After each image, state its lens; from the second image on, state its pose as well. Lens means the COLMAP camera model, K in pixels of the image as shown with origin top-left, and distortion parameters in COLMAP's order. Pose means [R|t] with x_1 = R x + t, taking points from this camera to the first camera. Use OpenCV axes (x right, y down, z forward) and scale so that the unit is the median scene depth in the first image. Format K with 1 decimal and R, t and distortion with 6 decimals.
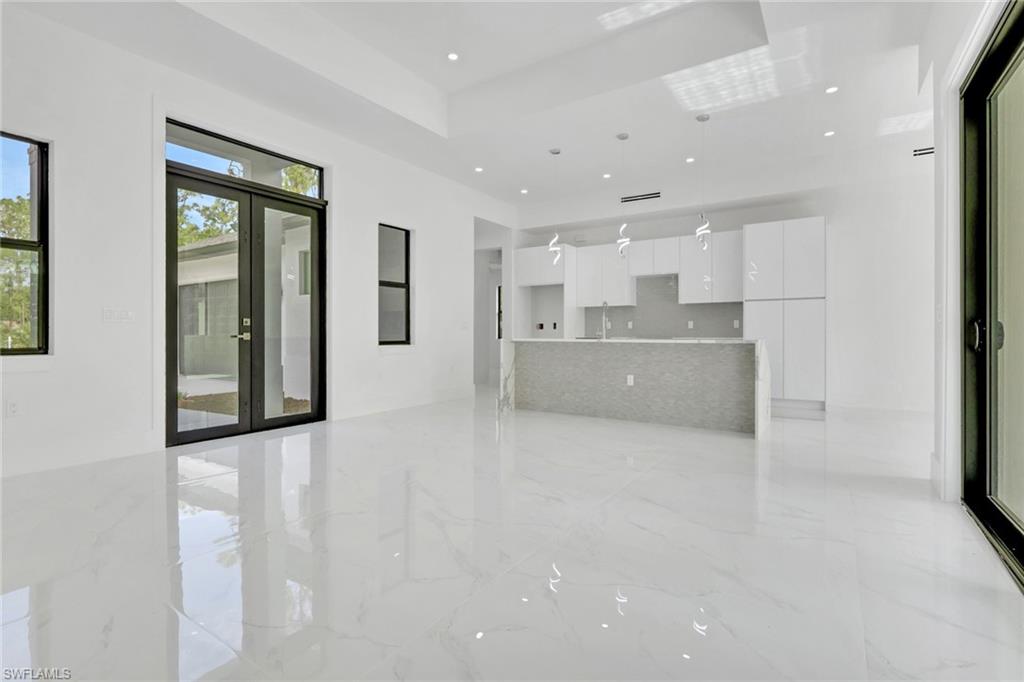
lens RADIAL K [[485.6, 0, 508.8], [0, 485.6, 335.9], [0, 0, 1]] dist [0.000687, -0.000662]
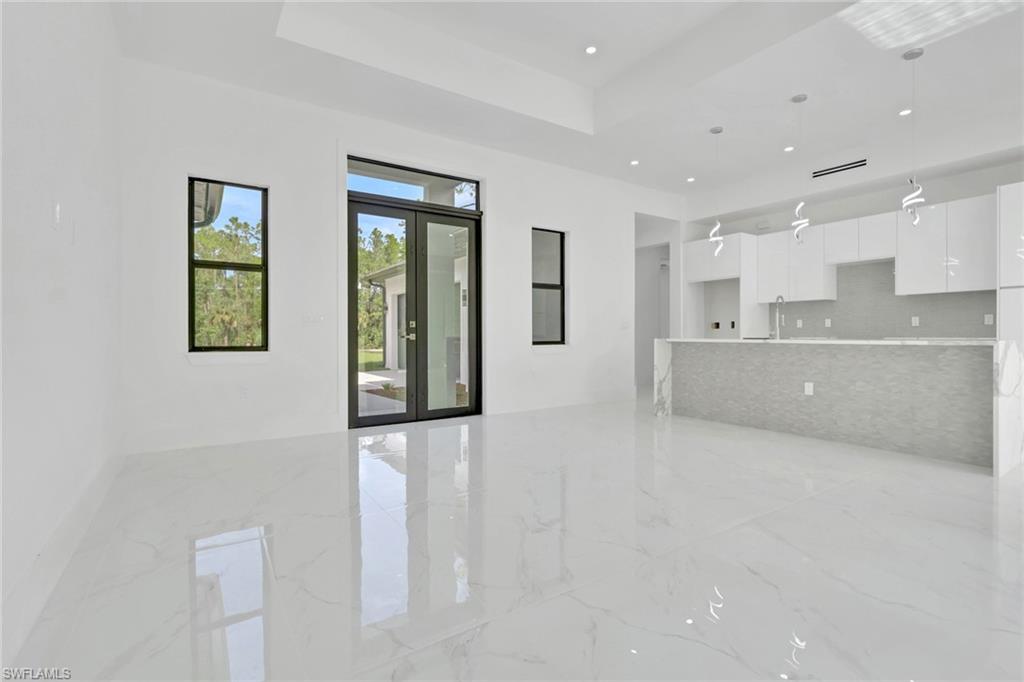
lens RADIAL K [[474.4, 0, 514.7], [0, 474.4, 337.3], [0, 0, 1]] dist [-0.000038, -0.000203]
pose [[0.923830, -0.000999, -0.382800, 0.091430], [0.001719, 0.999997, 0.001539, 0.000511], [0.382798, -0.002080, 0.923830, 0.050647]]
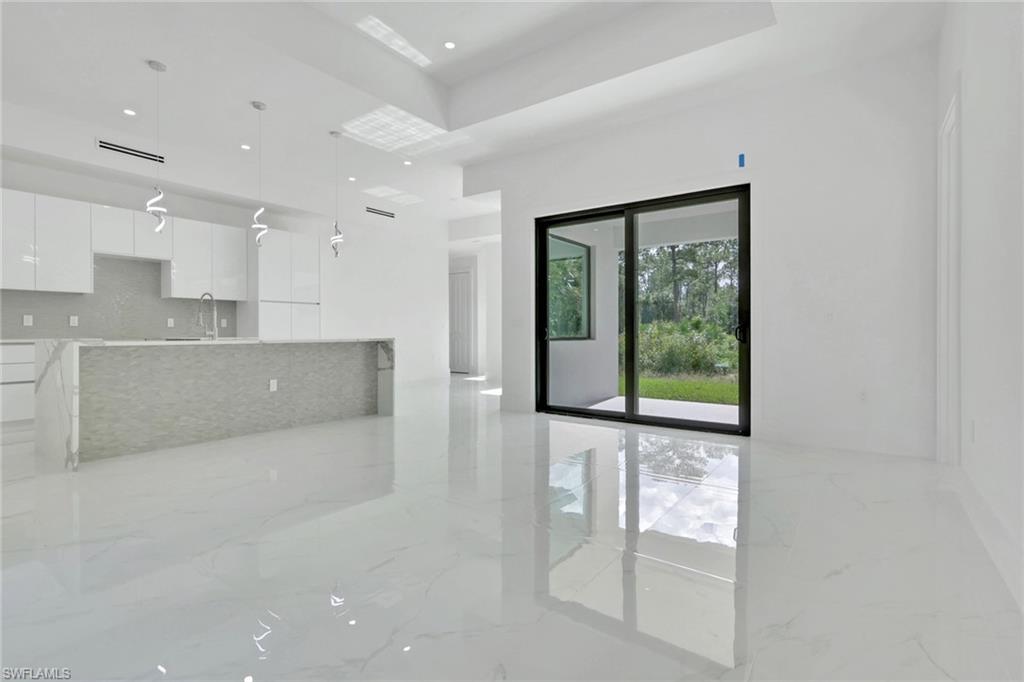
lens RADIAL K [[485.6, 0, 508.8], [0, 485.6, 335.9], [0, 0, 1]] dist [0.000687, -0.000662]
pose [[0.046951, -0.007010, 0.998873, -0.597304], [0.006193, 0.999958, 0.006726, -0.003075], [-0.998878, 0.005870, 0.046993, 0.503929]]
